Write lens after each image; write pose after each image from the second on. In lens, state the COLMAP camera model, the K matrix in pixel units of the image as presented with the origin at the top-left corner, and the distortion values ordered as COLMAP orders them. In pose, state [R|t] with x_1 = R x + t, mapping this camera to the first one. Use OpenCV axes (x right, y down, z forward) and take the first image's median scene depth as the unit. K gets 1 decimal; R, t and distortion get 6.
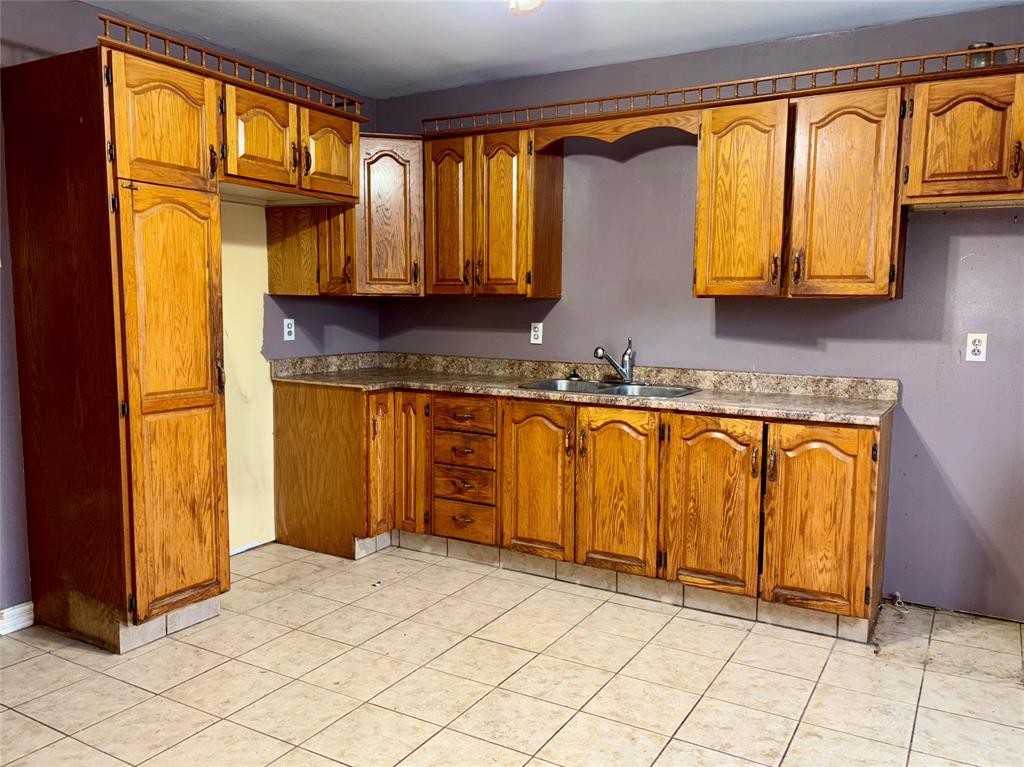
lens RADIAL K [[807.8, 0, 501.8], [0, 807.8, 385.7], [0, 0, 1]] dist [0.022807, -0.000334]
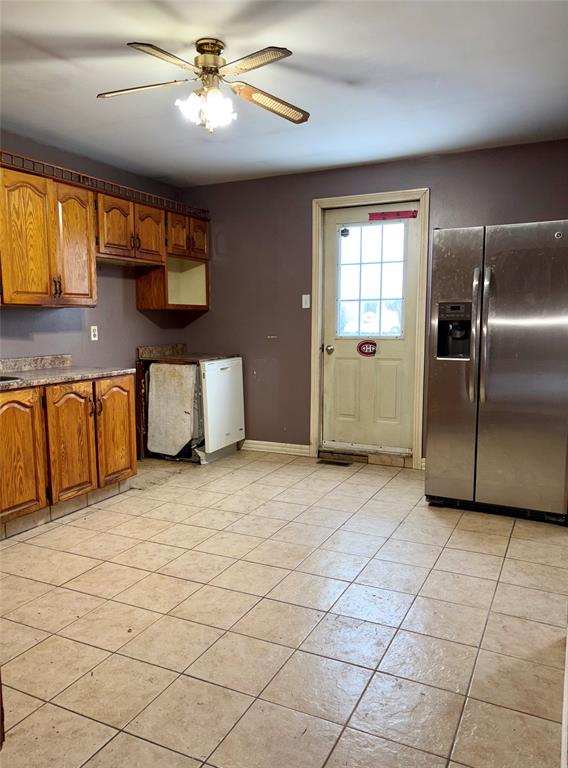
lens RADIAL K [[605.9, 0, 275.7], [0, 605.9, 384.4], [0, 0, 1]] dist [0.022807, -0.000334]
pose [[-0.082395, -0.118523, 0.989527, -0.907503], [0.108772, 0.985902, 0.127146, -0.064381], [-0.990646, 0.118109, -0.068342, 0.697277]]
